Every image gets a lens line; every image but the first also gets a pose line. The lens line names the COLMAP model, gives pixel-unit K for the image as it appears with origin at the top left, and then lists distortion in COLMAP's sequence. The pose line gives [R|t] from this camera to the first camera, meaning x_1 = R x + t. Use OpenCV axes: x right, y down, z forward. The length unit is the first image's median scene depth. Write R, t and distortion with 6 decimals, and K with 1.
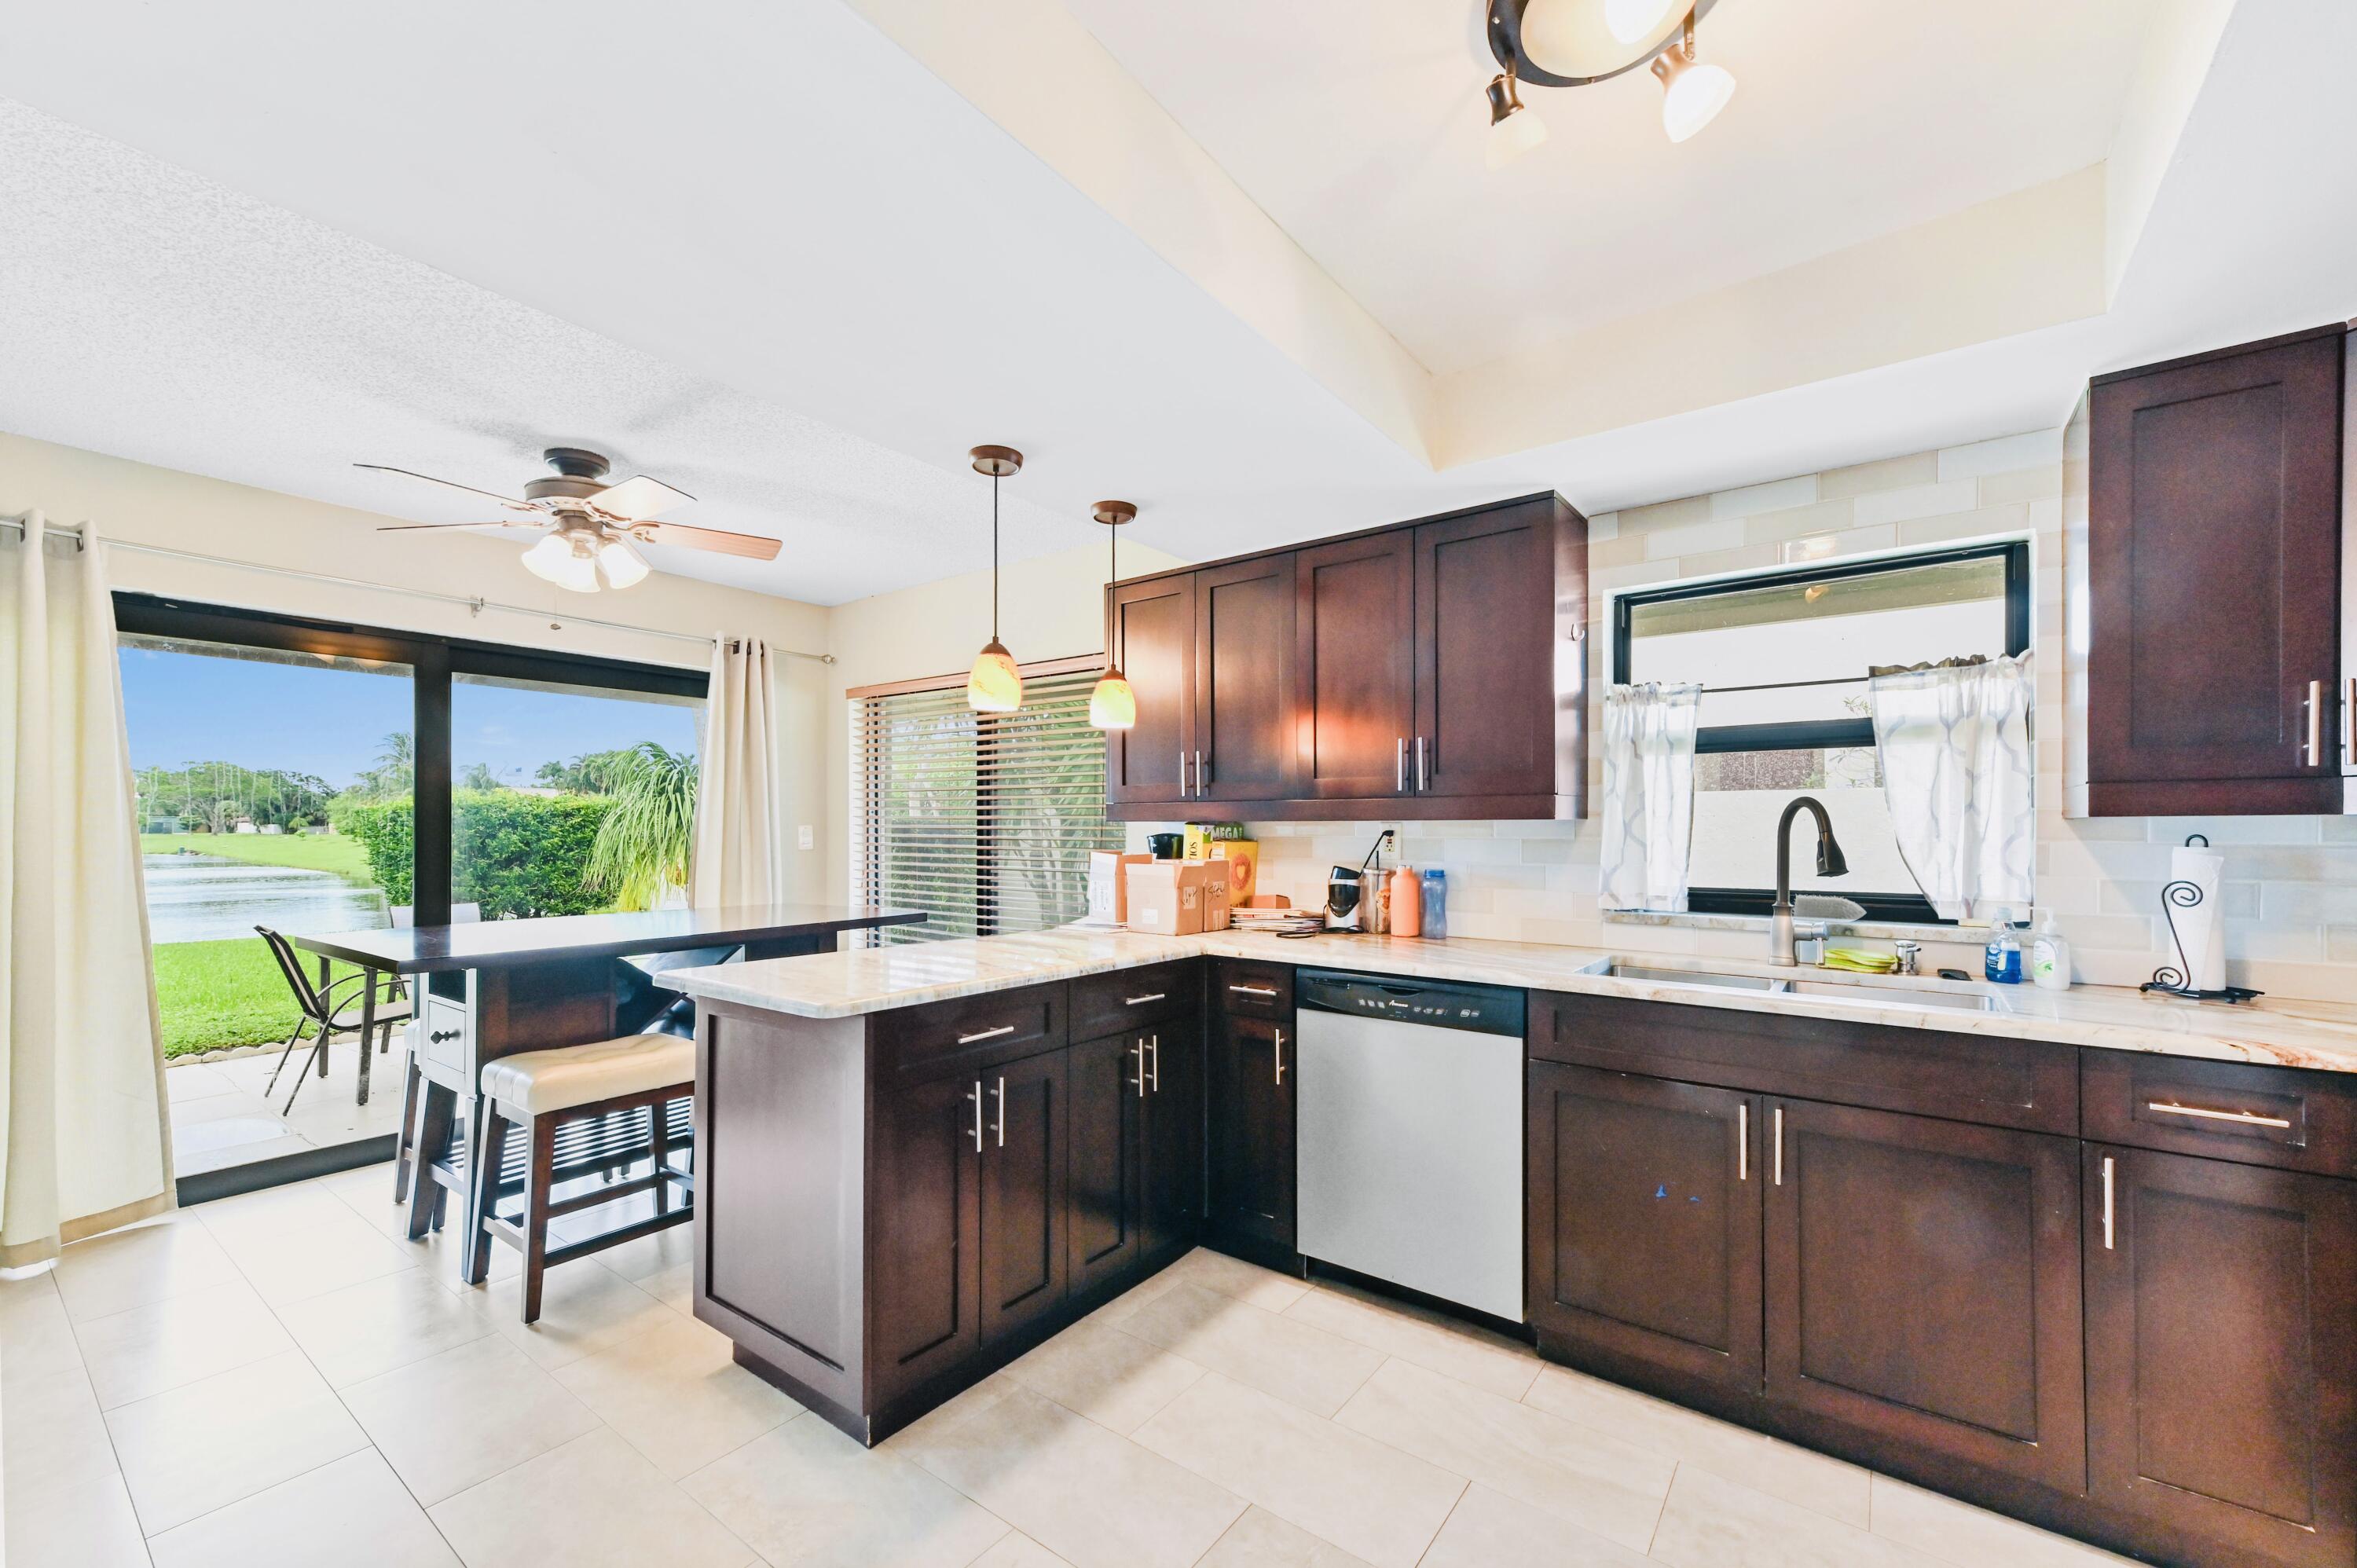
lens RADIAL K [[936.4, 0, 1174.5], [0, 936.4, 827.2], [0, 0, 1]] dist [0.013634, 0.000221]
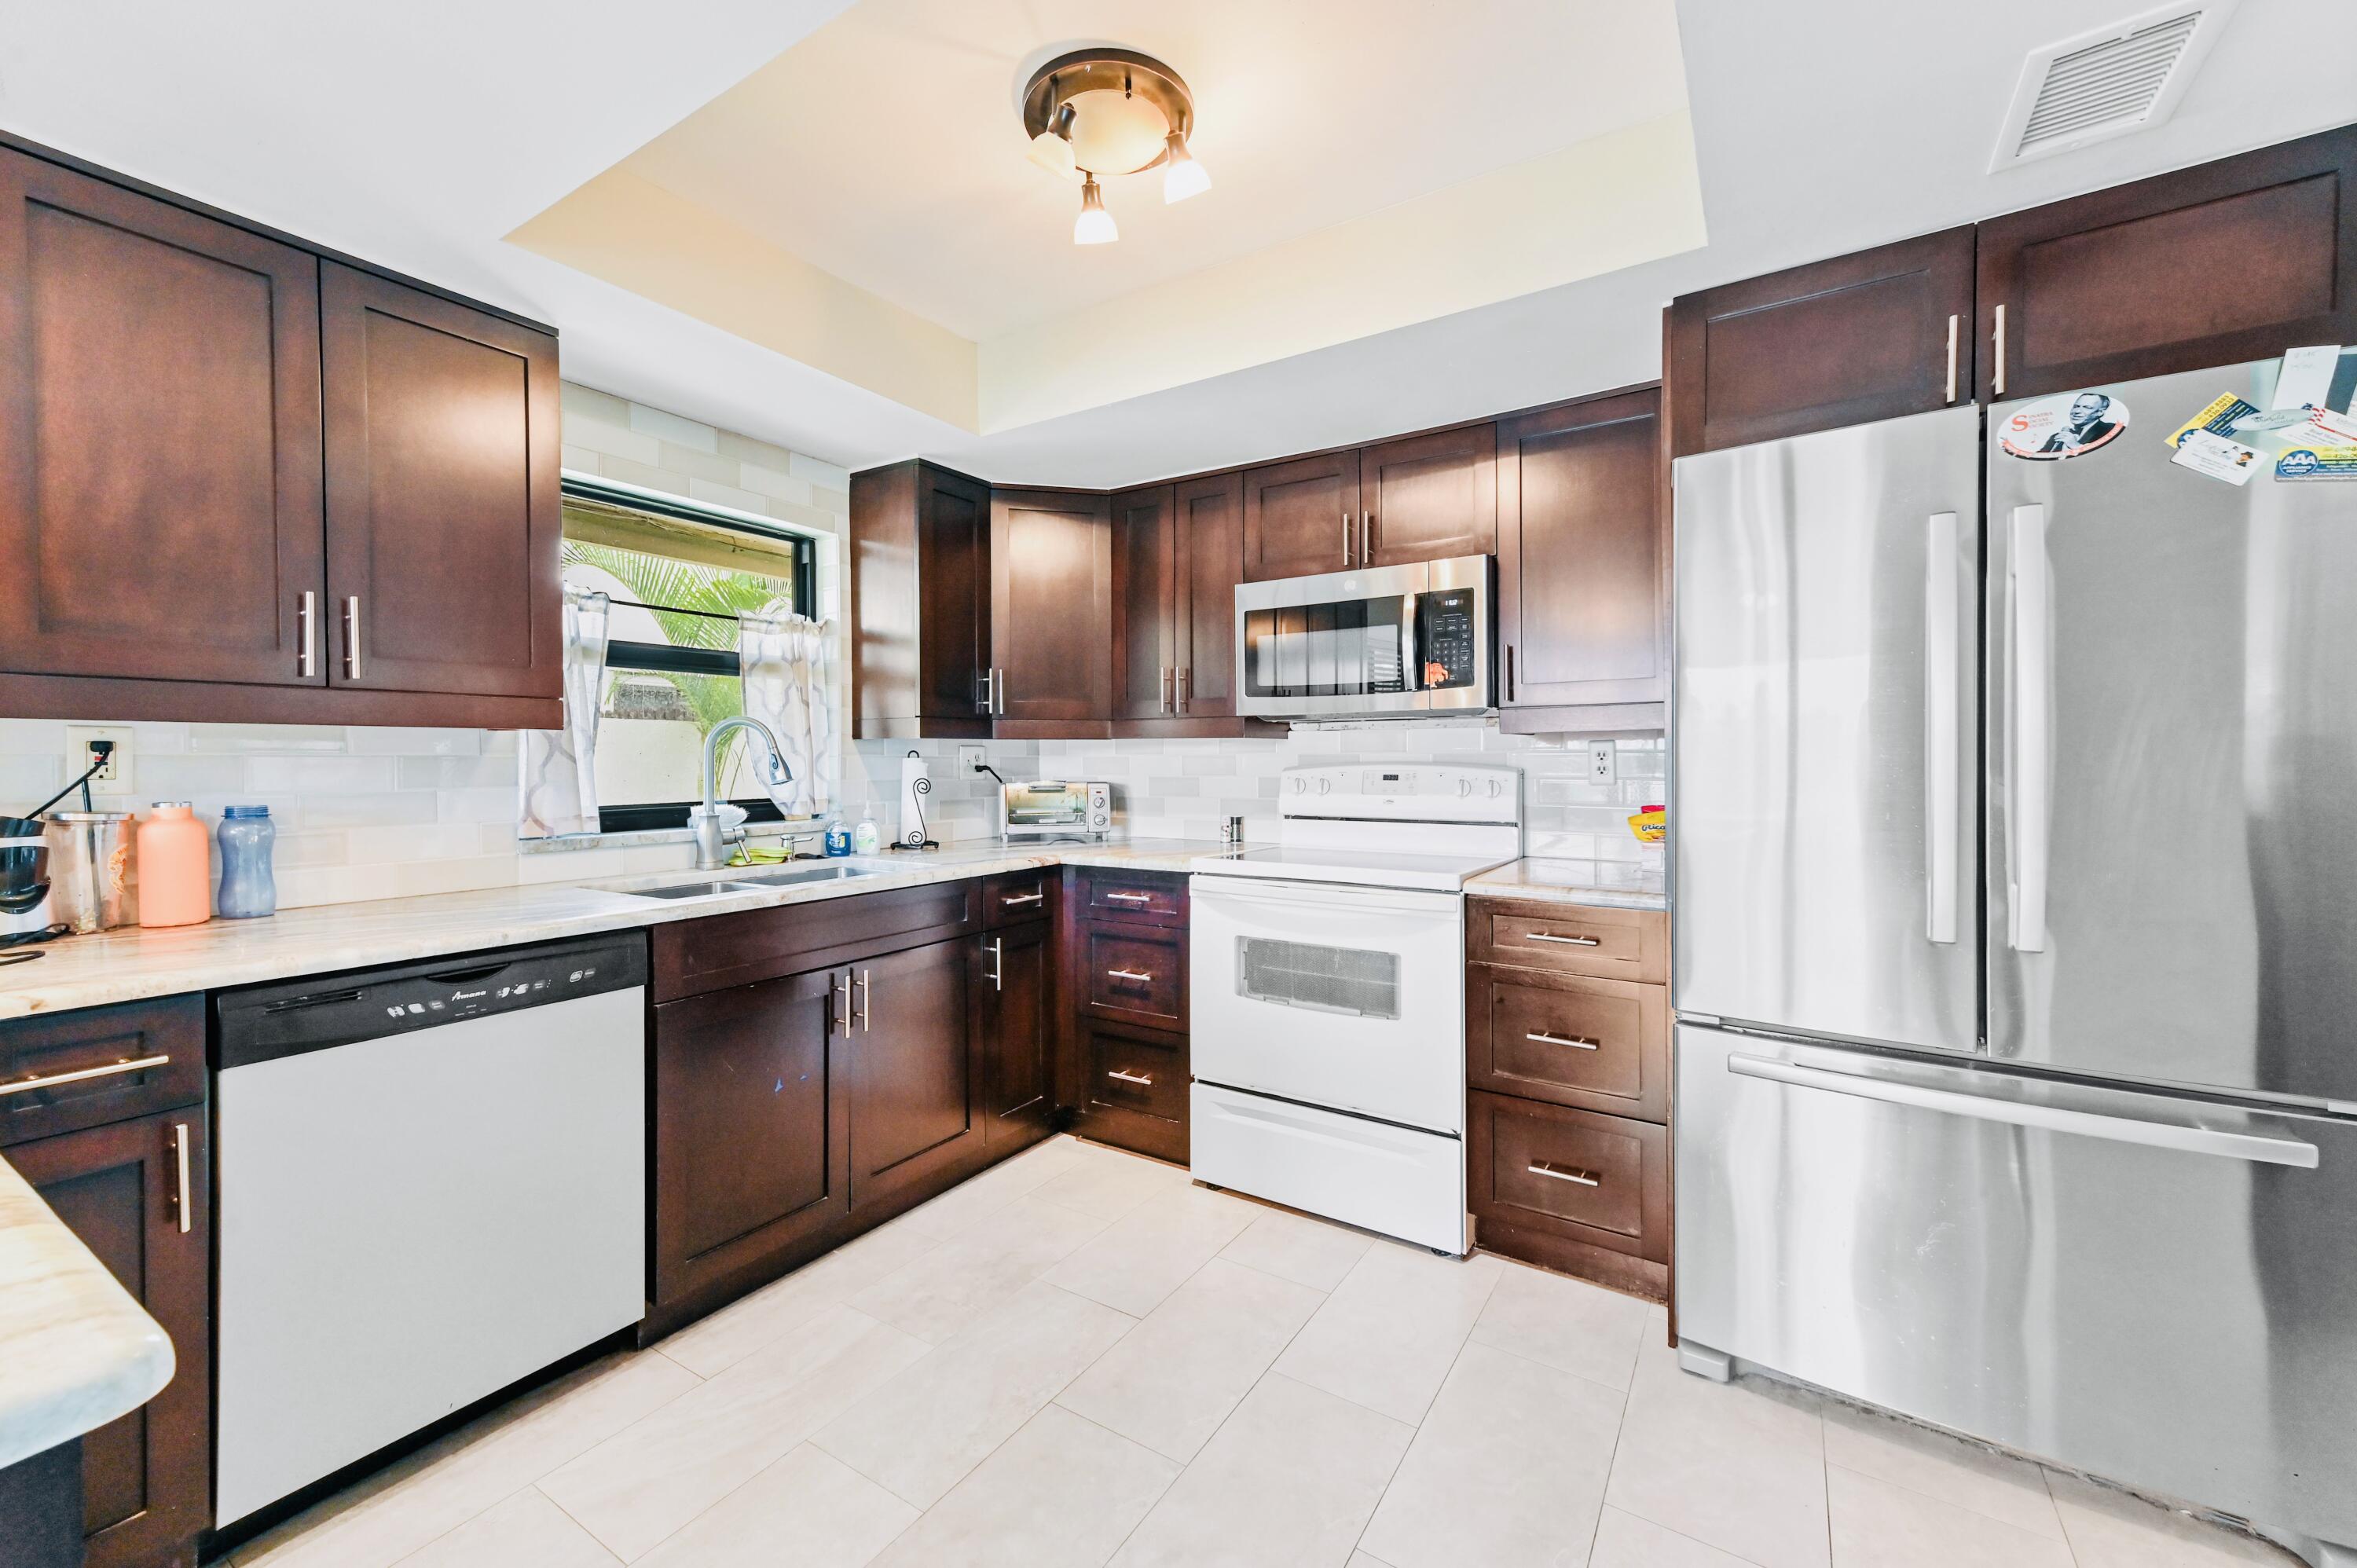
lens RADIAL K [[936.4, 0, 1181.5], [0, 936.4, 769.5], [0, 0, 1]] dist [0.013634, 0.000221]
pose [[-0.072176, -0.013622, 0.997299, -0.462510], [-0.000885, 0.999907, 0.013593, 0.014385], [-0.997391, 0.000098, -0.072182, 0.512854]]
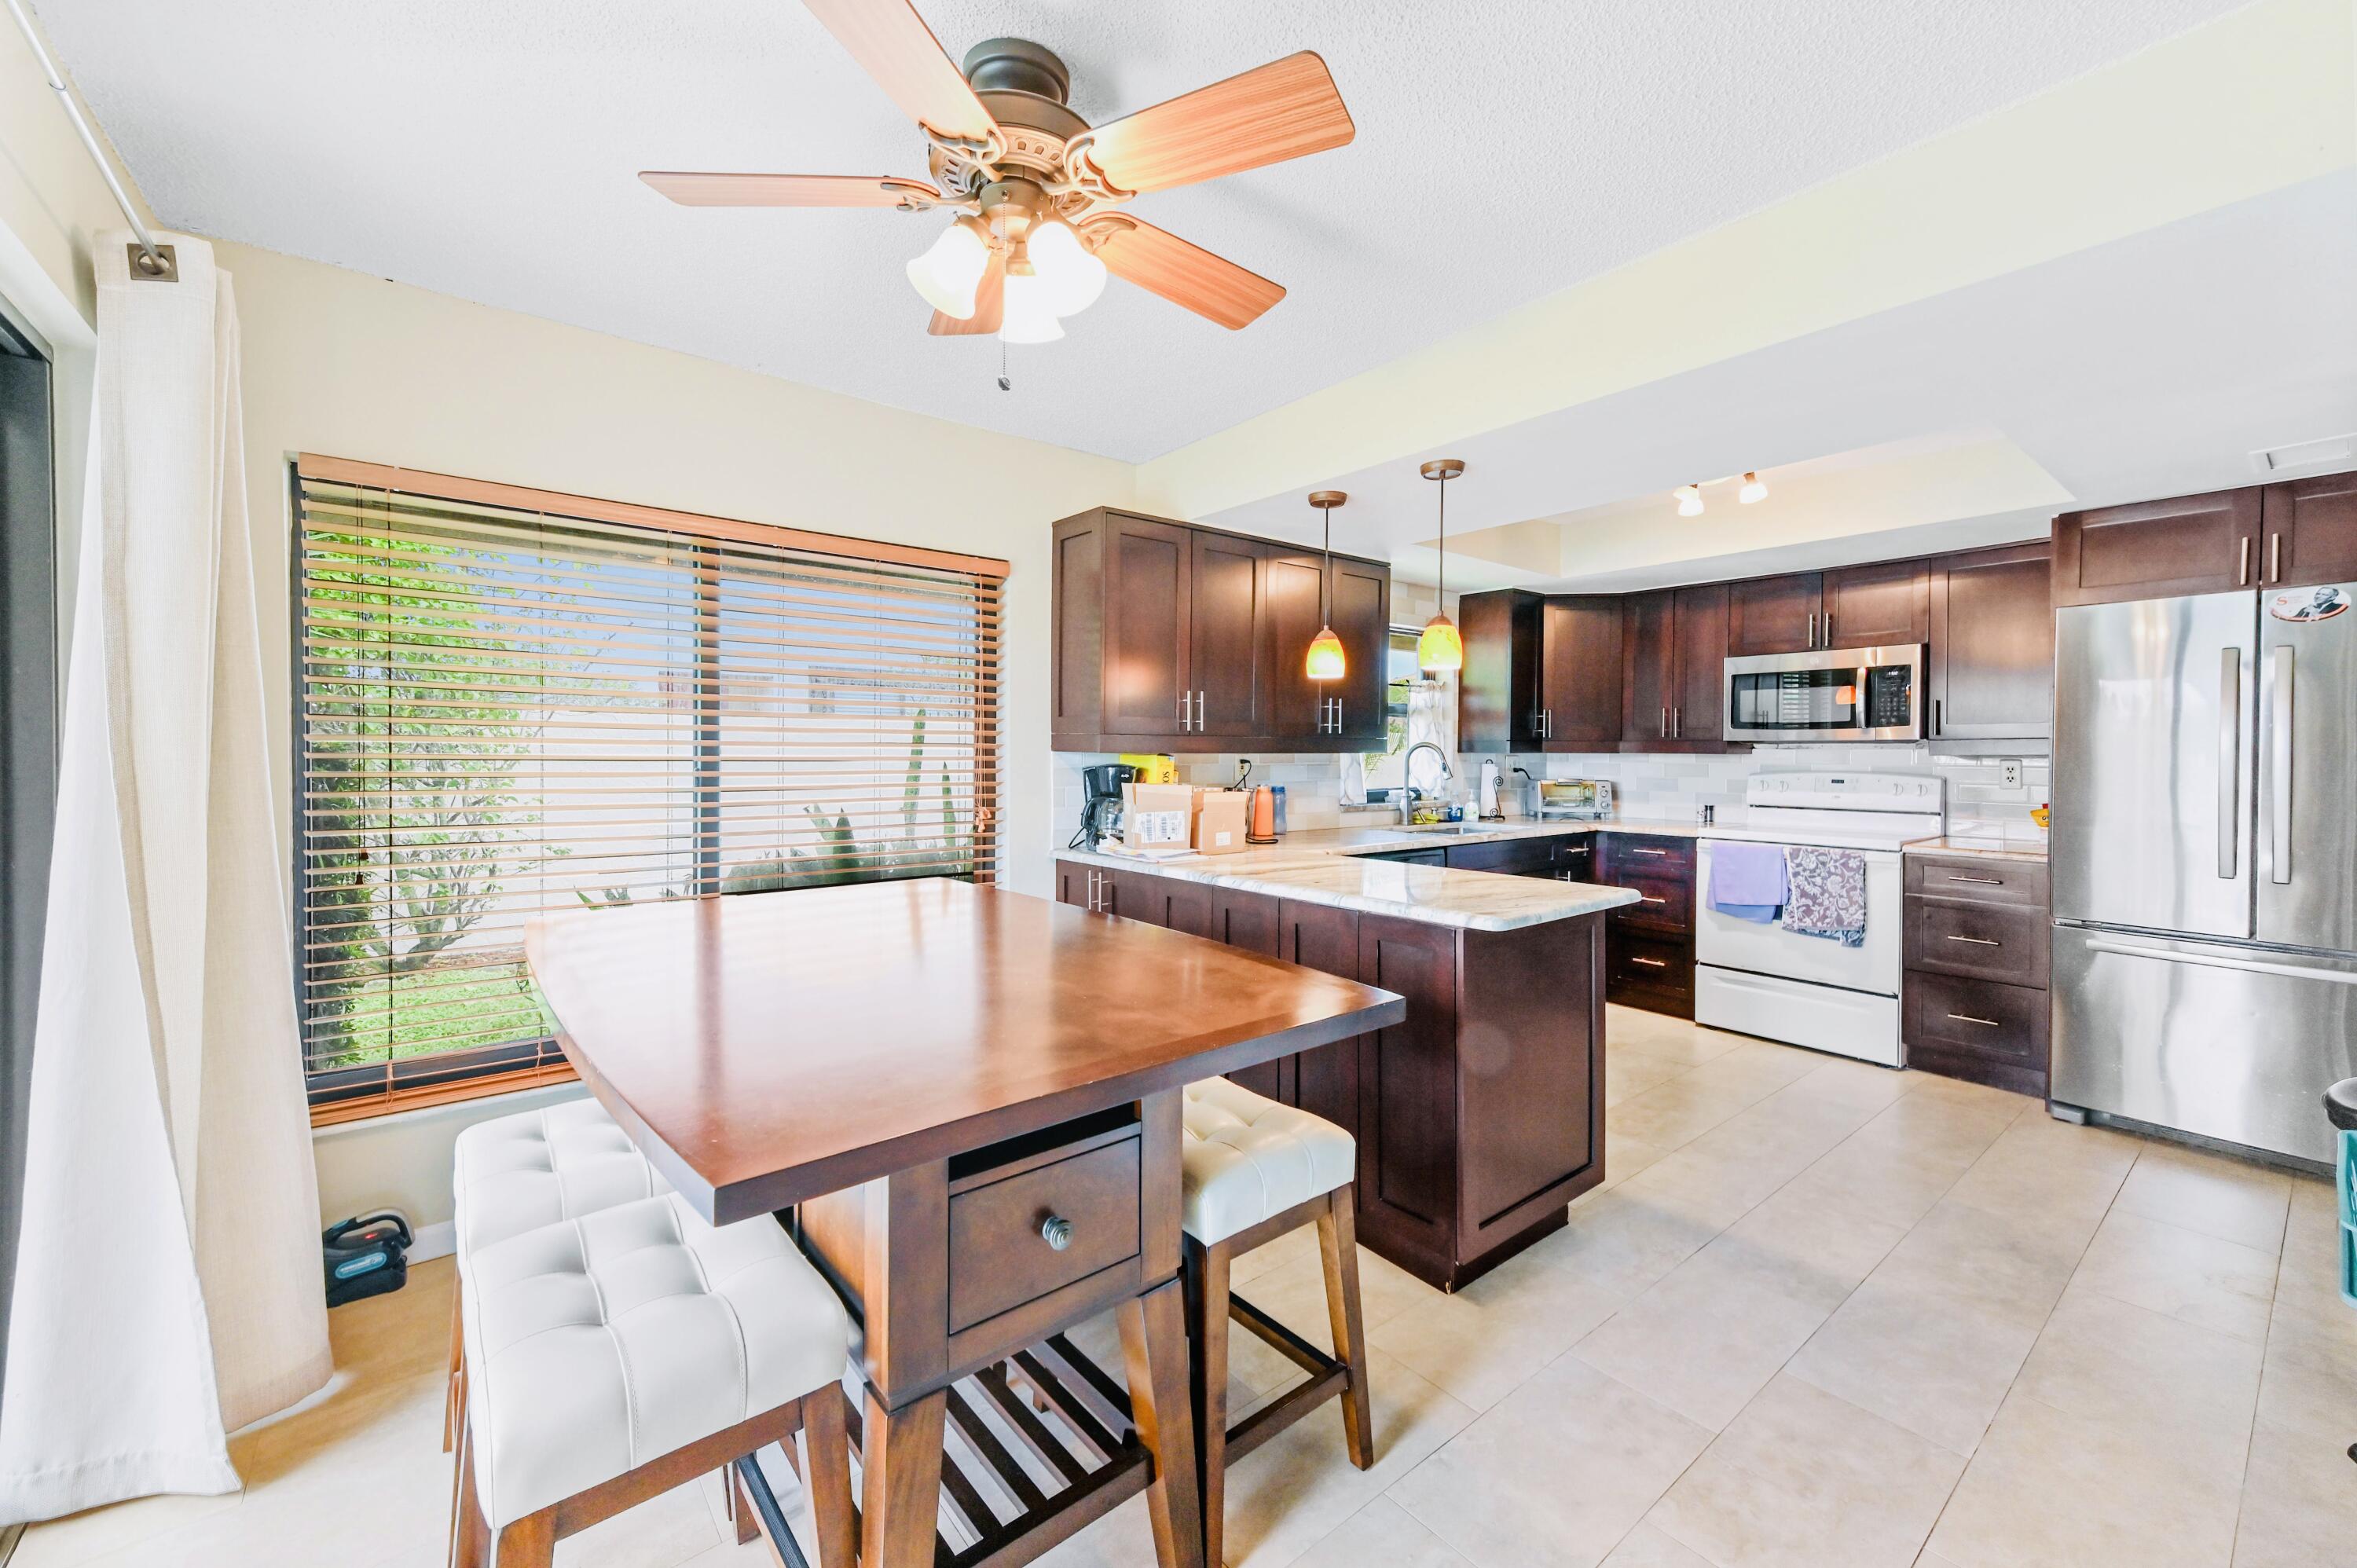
lens RADIAL K [[936.4, 0, 1171.1], [0, 936.4, 766.6], [0, 0, 1]] dist [0.013634, 0.000221]
pose [[0.251215, -0.019109, 0.967743, -1.375455], [-0.007460, 0.999737, 0.021677, -0.017830], [-0.967903, -0.012665, 0.251006, 0.950210]]
